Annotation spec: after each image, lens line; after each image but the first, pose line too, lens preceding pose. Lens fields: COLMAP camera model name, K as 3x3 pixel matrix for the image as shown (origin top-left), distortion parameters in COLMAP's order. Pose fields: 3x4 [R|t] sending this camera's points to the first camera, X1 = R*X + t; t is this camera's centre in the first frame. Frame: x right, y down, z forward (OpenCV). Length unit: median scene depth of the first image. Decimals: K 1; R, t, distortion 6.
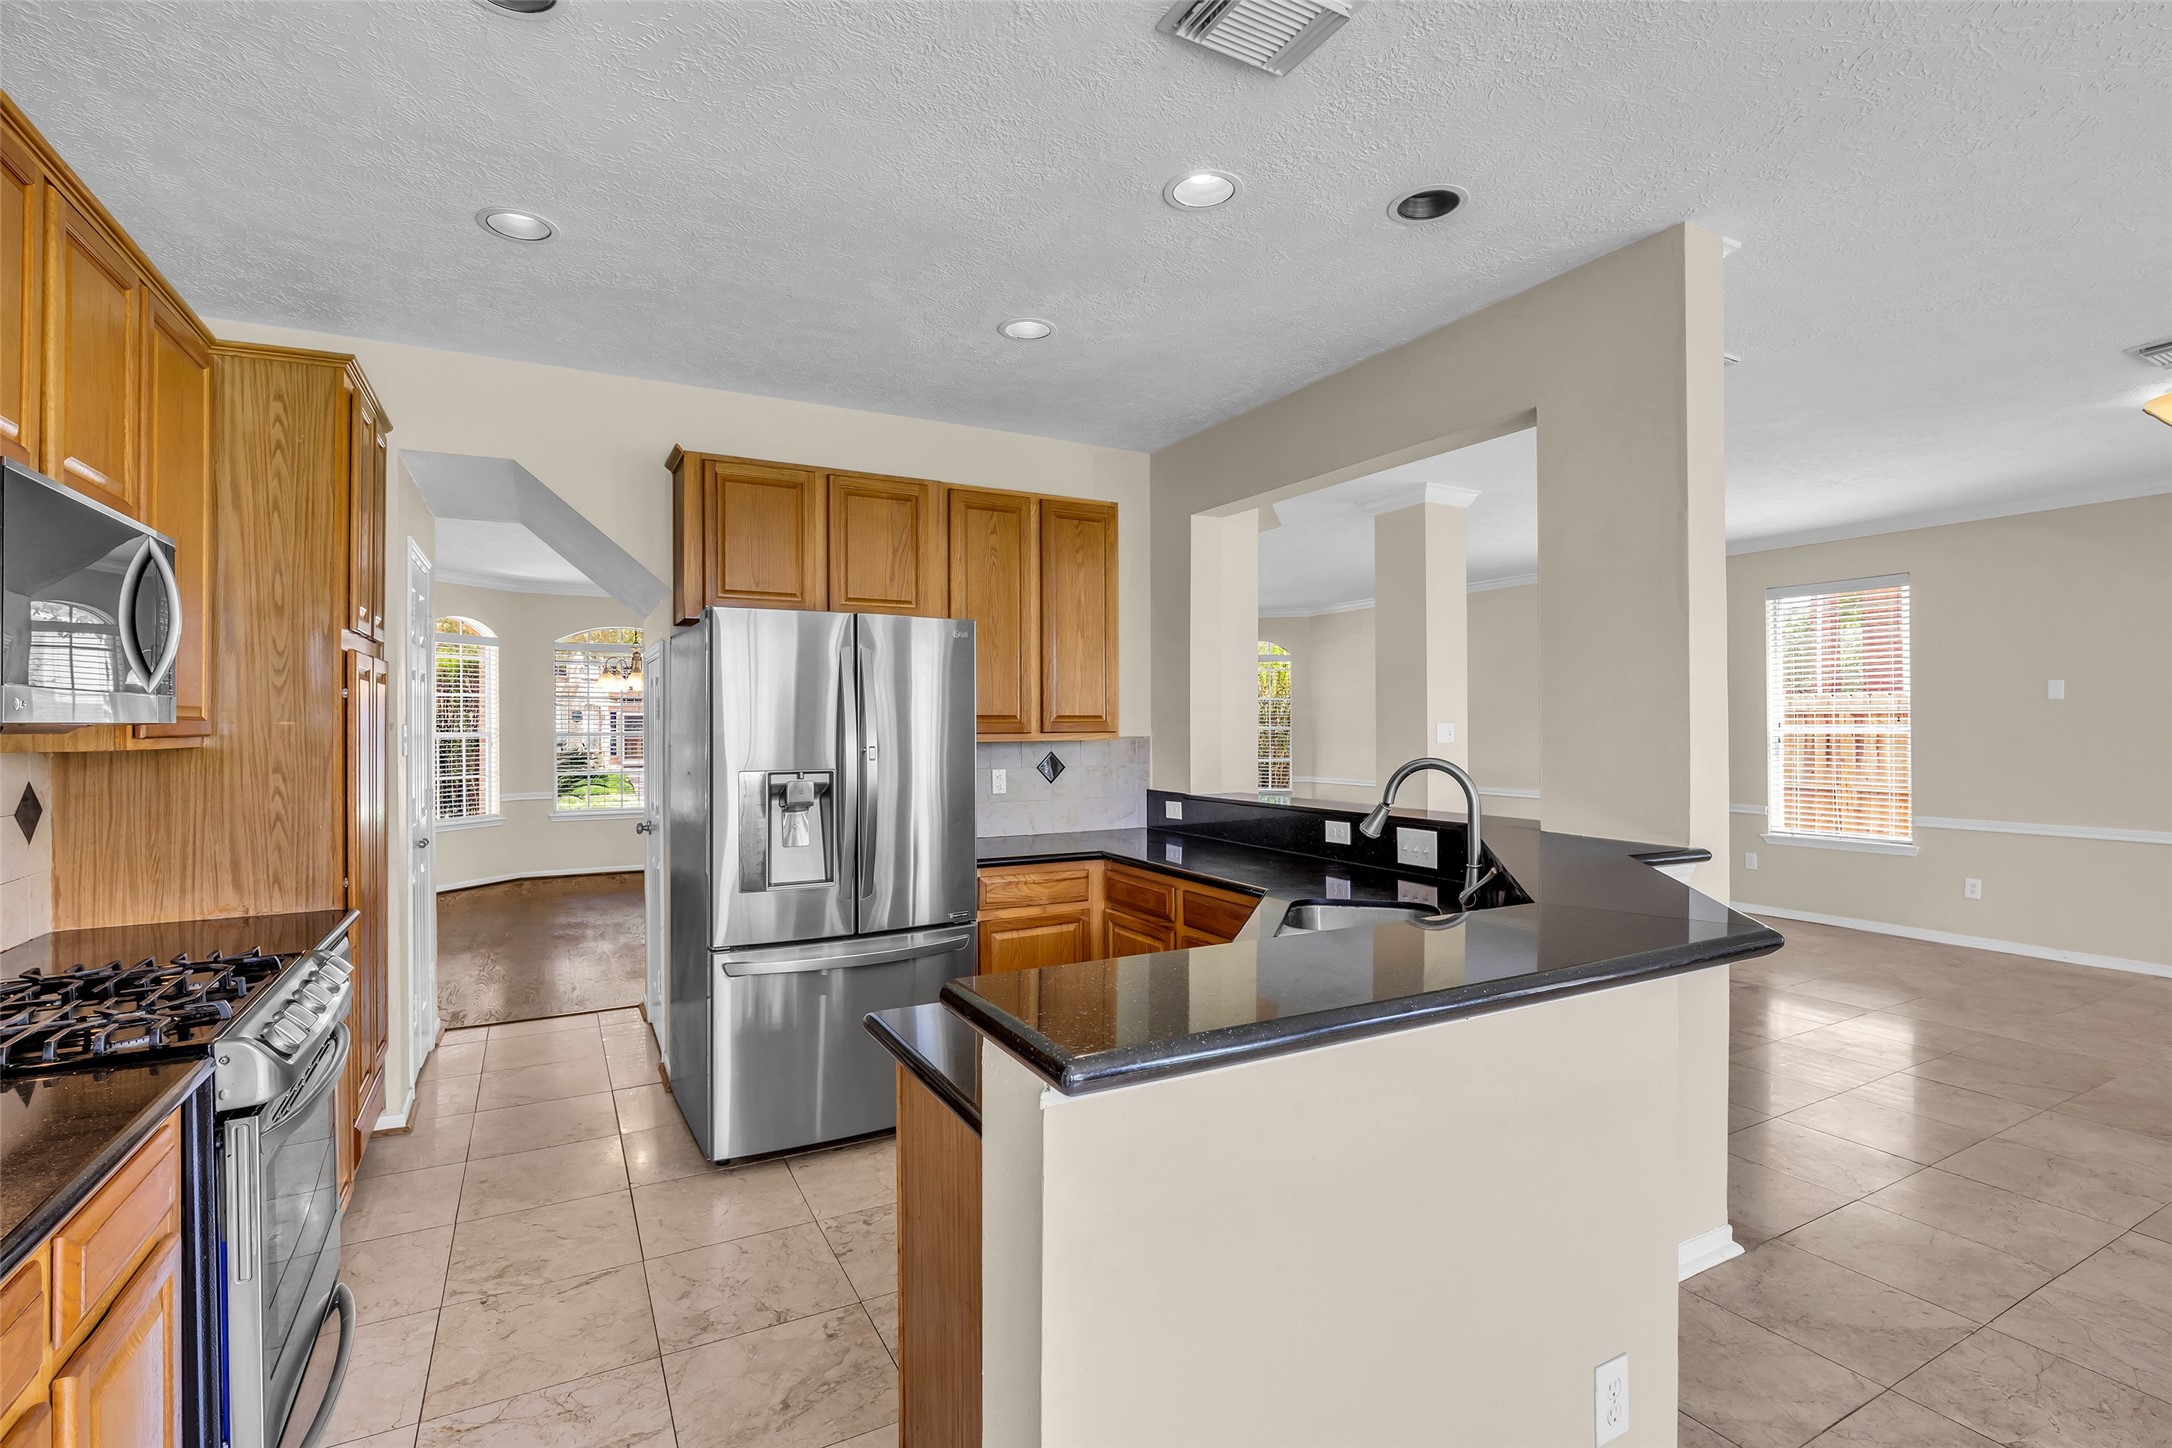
lens RADIAL K [[998.0, 0, 1081.6], [0, 998.0, 717.9], [0, 0, 1]] dist [-0.010933, 0.000399]
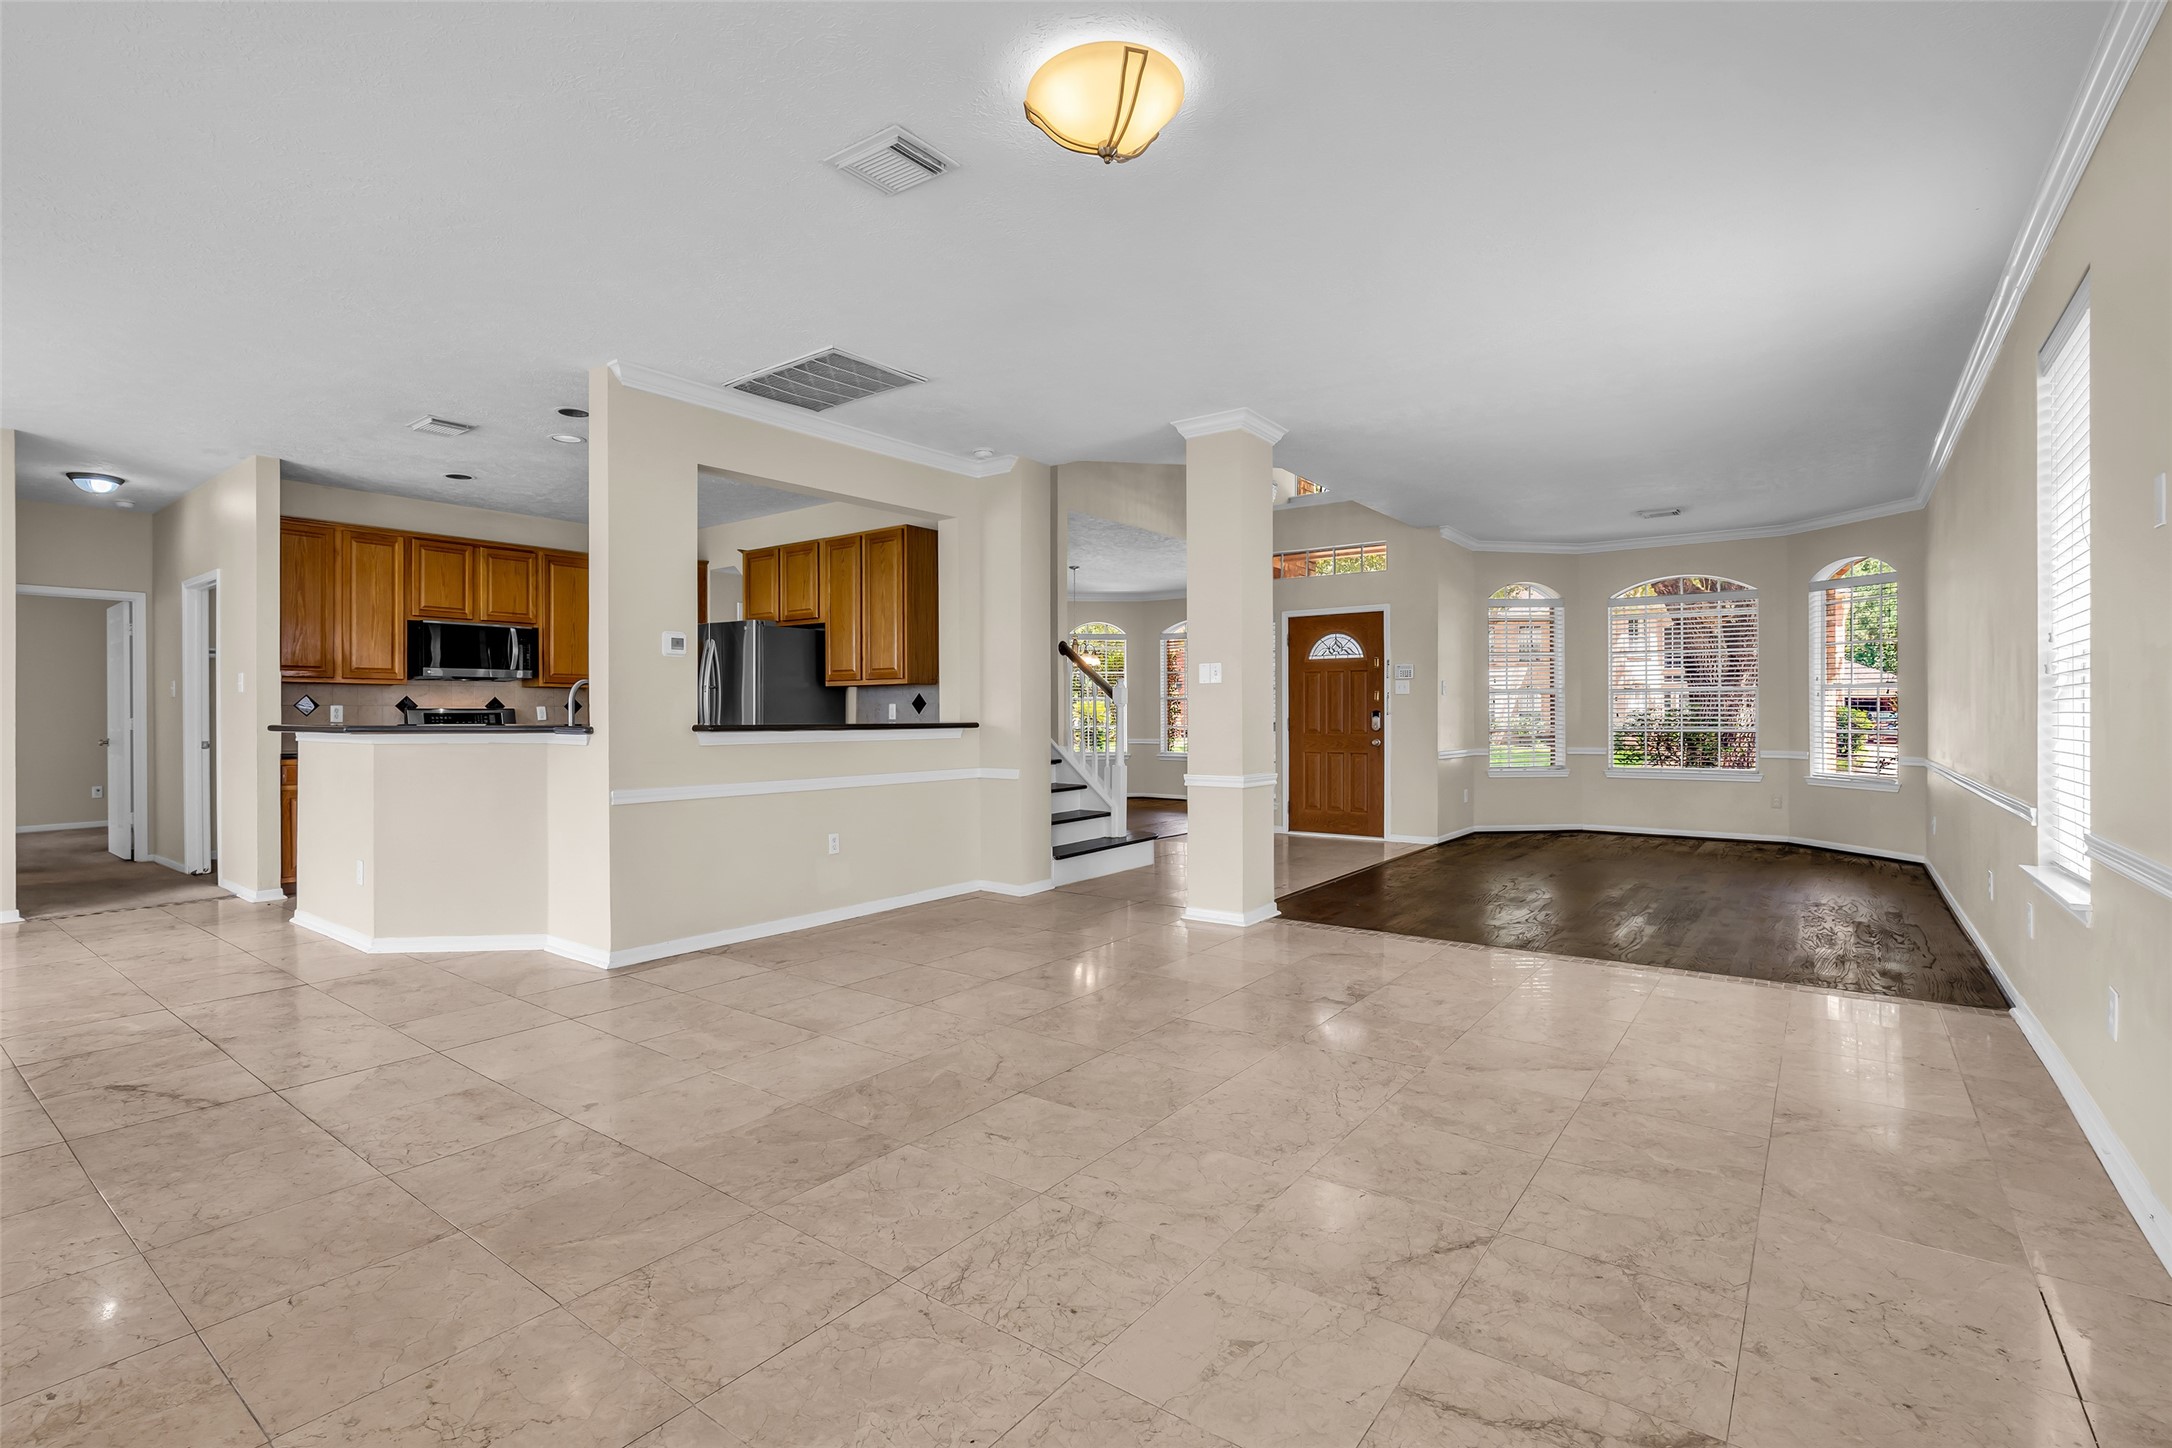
lens RADIAL K [[1005.6, 0, 1066.0], [0, 1005.6, 712.6], [0, 0, 1]] dist [-0.012656, 0.000288]
pose [[0.408730, 0.001601, -0.912654, 1.724477], [0.009003, 0.999943, 0.005786, 0.068344], [0.912611, -0.010582, 0.408693, 0.693729]]
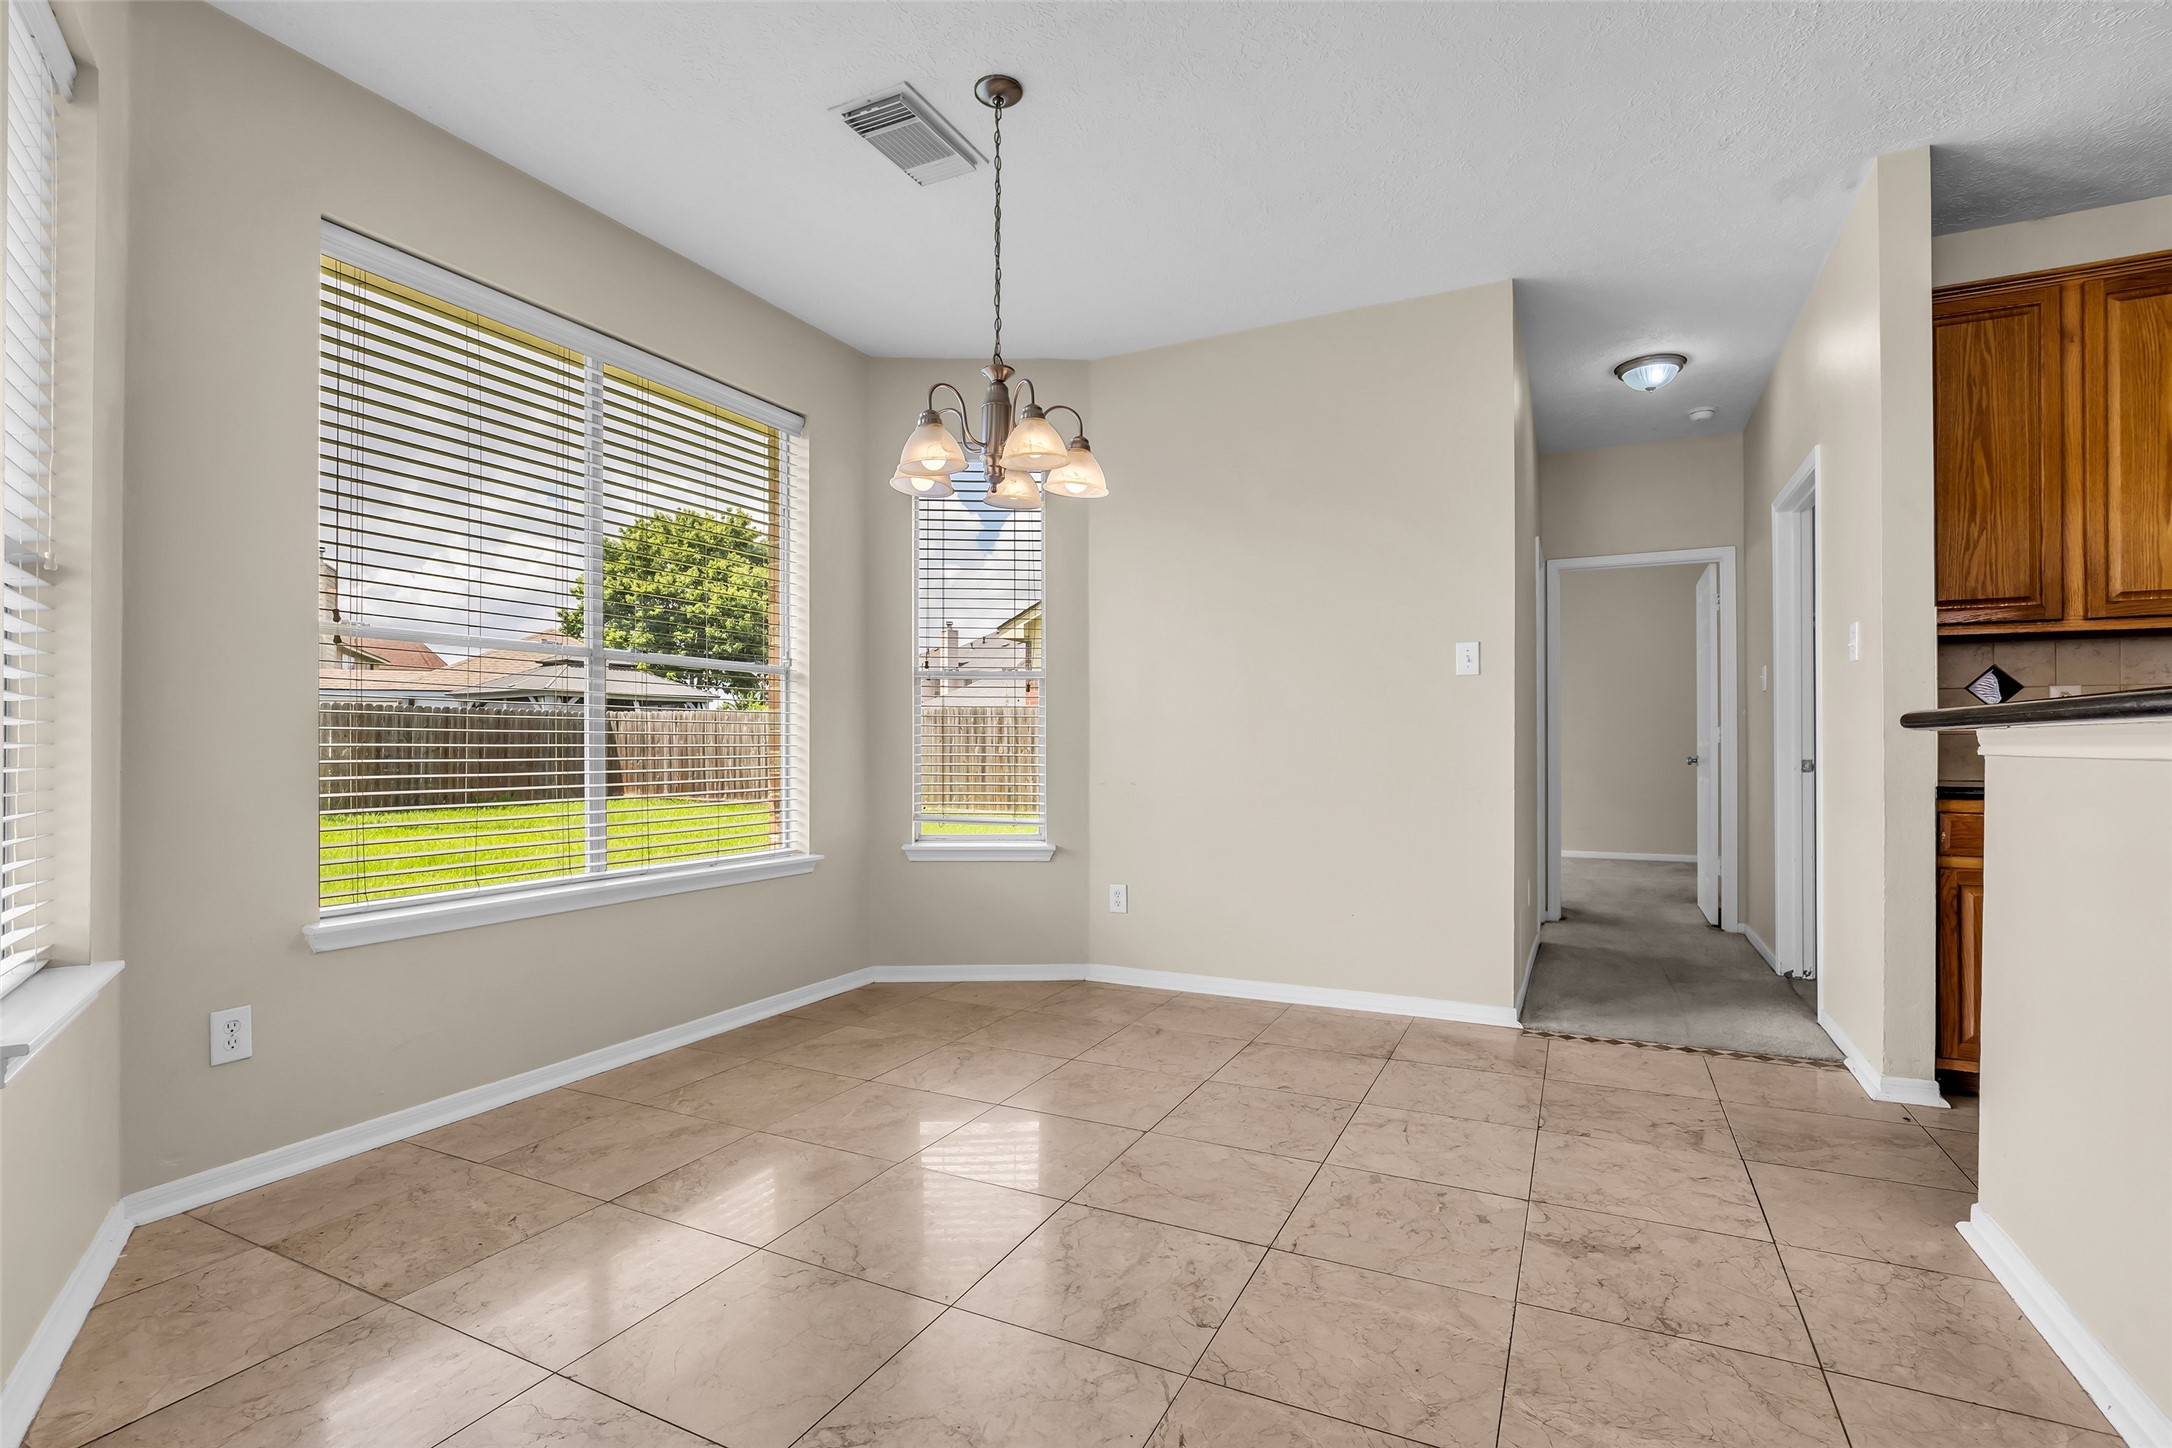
lens RADIAL K [[997.7, 0, 1093.6], [0, 997.7, 741.7], [0, 0, 1]] dist [-0.002537, -0.000099]
pose [[-0.813275, 0.001274, -0.581879, 0.684771], [0.007577, 0.999936, -0.008400, 0.101033], [0.581831, -0.011240, -0.813232, 0.434169]]
